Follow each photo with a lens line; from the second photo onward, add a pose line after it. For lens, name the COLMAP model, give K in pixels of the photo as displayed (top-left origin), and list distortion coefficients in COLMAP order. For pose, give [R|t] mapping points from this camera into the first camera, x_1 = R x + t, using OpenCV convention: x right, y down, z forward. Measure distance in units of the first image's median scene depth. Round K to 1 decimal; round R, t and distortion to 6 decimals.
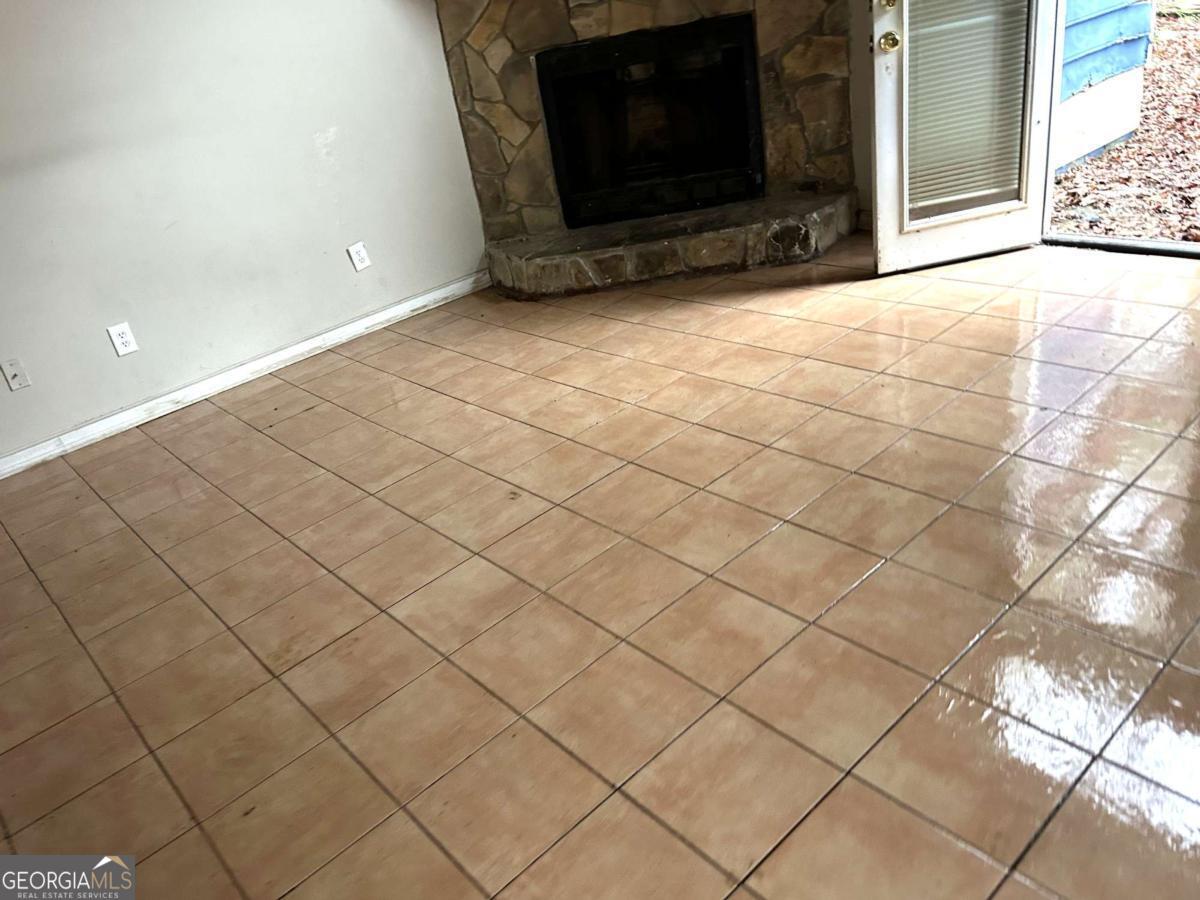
lens RADIAL K [[915.9, 0, 600.8], [0, 915.9, 451.6], [0, 0, 1]] dist [0.099146, -0.029897]
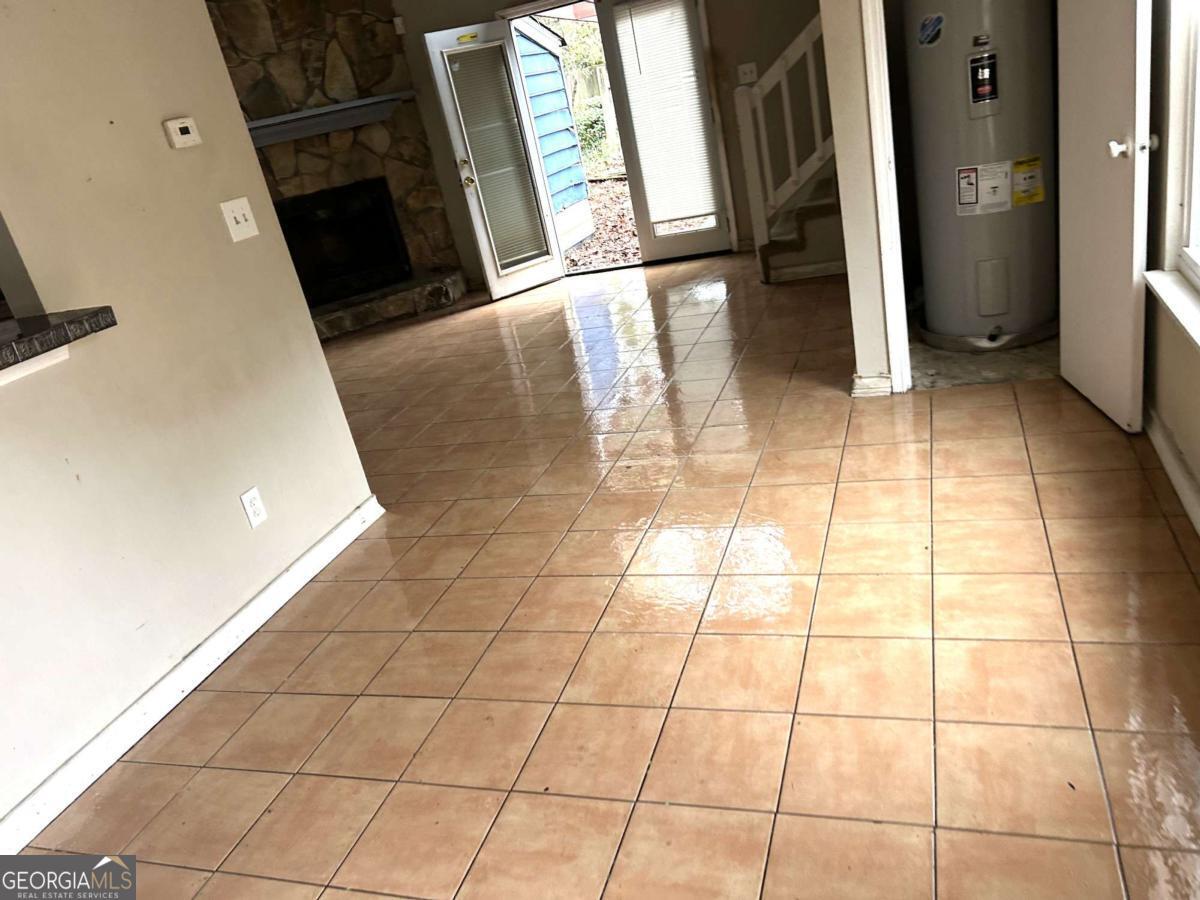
lens RADIAL K [[915.9, 0, 599.9], [0, 915.9, 448.4], [0, 0, 1]] dist [0.099146, -0.029897]
pose [[0.879279, -0.203720, 0.430541, -0.329907], [0.279904, 0.952372, -0.121003, 0.337792], [-0.385385, 0.226906, 0.894423, -0.594052]]
